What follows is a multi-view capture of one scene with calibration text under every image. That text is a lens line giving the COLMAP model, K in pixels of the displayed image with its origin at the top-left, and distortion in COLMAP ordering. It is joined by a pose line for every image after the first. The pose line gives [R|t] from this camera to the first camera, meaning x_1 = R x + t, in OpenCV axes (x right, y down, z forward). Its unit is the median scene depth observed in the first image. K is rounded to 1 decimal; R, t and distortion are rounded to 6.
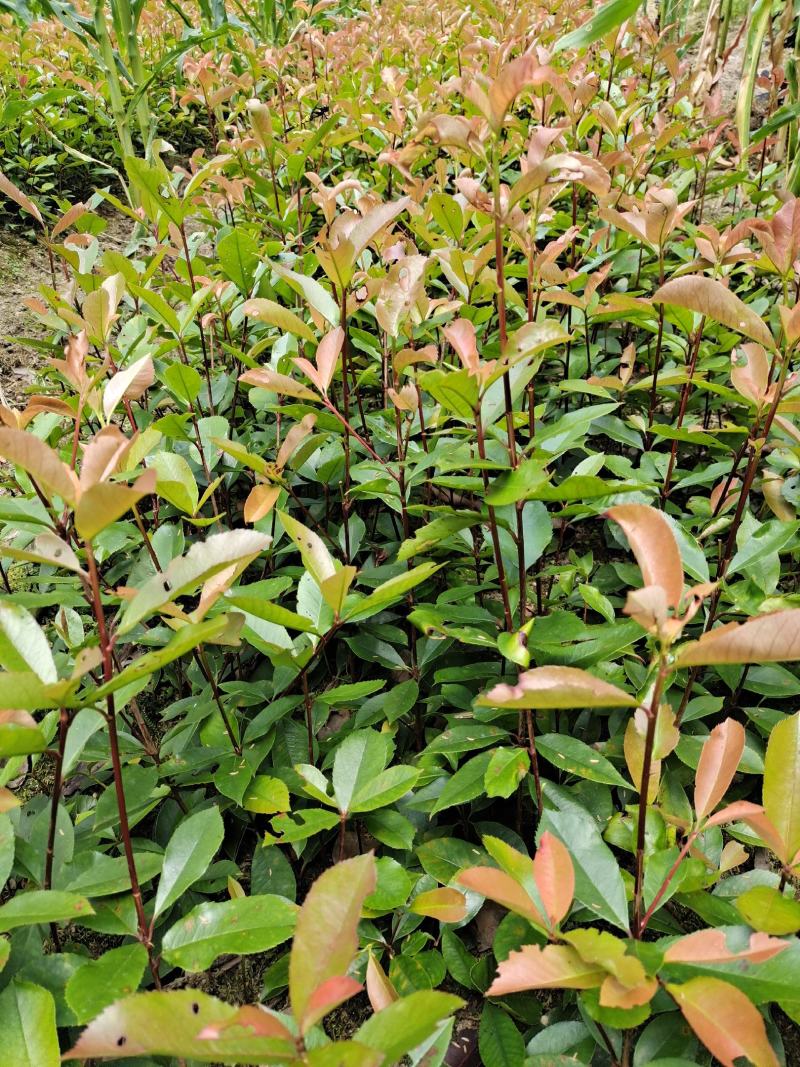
lens RADIAL K [[792.9, 0, 400.0], [0, 792.9, 533.5], [0, 0, 1]] dist [0.034588, -0.041400]
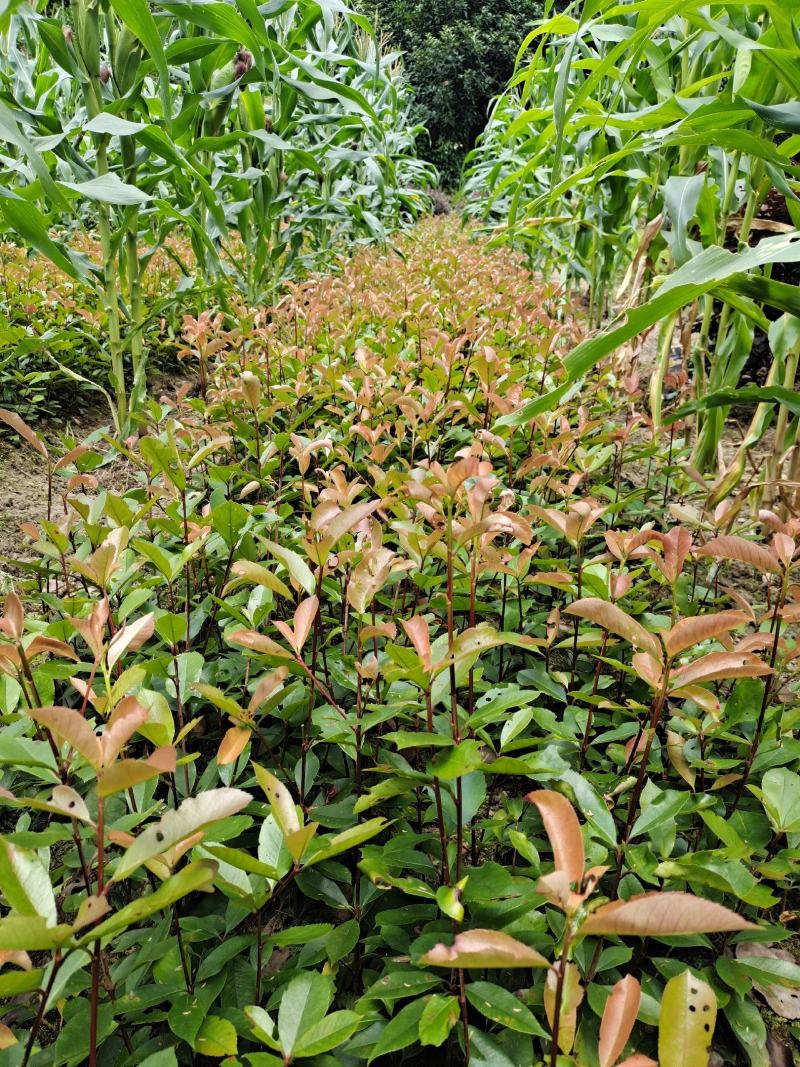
lens RADIAL K [[792.9, 0, 400.0], [0, 792.9, 533.5], [0, 0, 1]] dist [0.034588, -0.041400]
pose [[0.995534, 0.068275, 0.065194, -0.034321], [-0.050663, 0.969132, -0.241283, -0.075297], [-0.079655, 0.236902, 0.968263, -0.205035]]
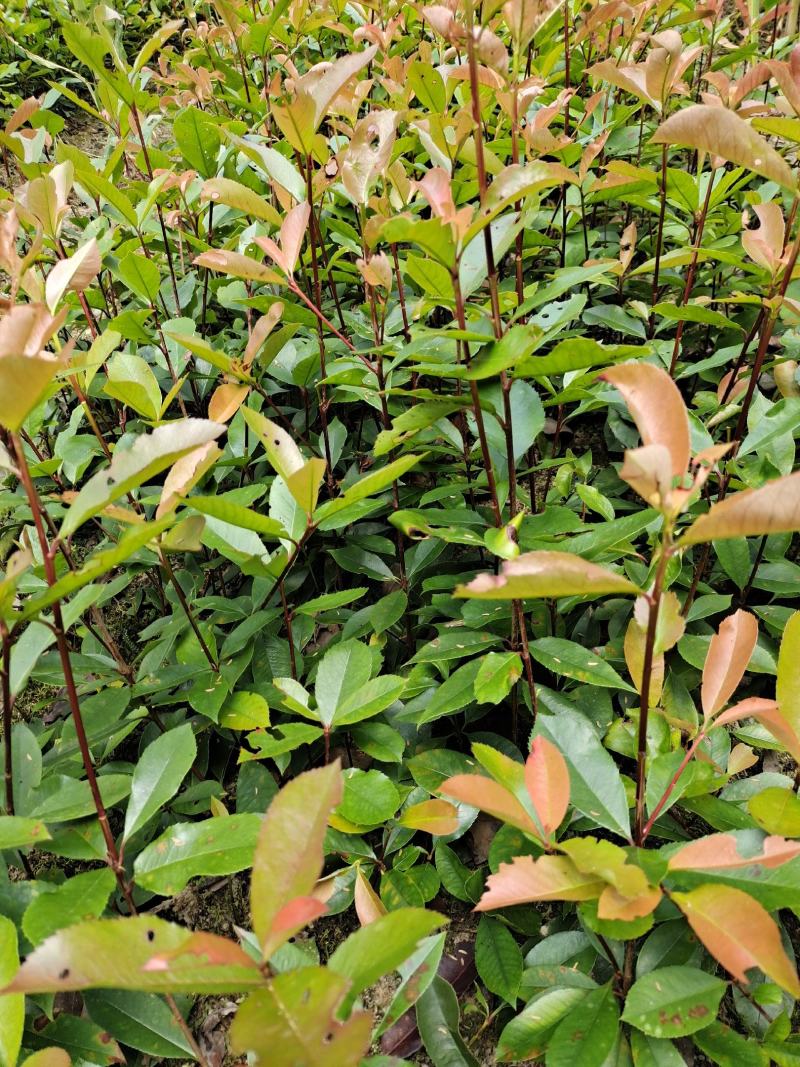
lens RADIAL K [[788.1, 0, 402.5], [0, 788.1, 534.6], [0, 0, 1]] dist [0.070859, -0.102962]
pose [[0.999480, -0.032123, -0.002779, 0.026058], [0.032243, 0.995427, 0.089914, 0.039600], [-0.000122, -0.089957, 0.995946, 0.079726]]
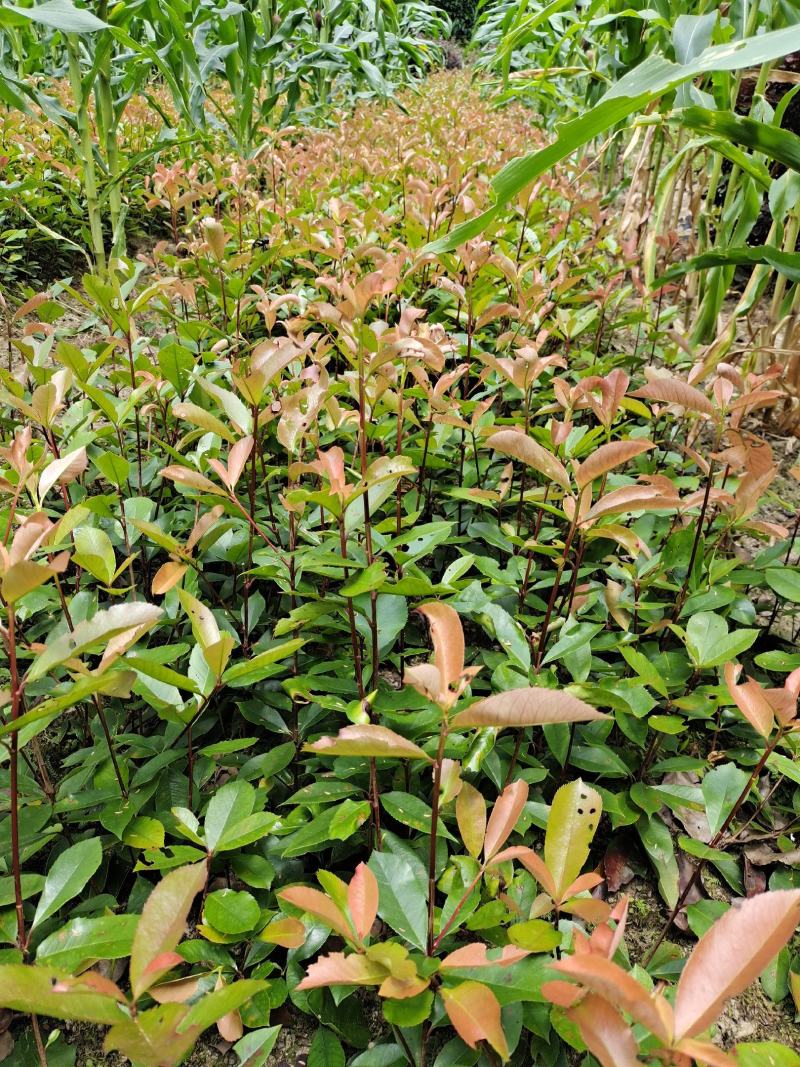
lens RADIAL K [[793.8, 0, 400.0], [0, 793.8, 533.5], [0, 0, 1]] dist [0.029260, -0.047398]
pose [[0.994996, 0.074223, 0.066891, 0.084812], [-0.067415, 0.992816, -0.098849, -0.012182], [-0.073747, 0.093844, 0.992852, -0.201164]]
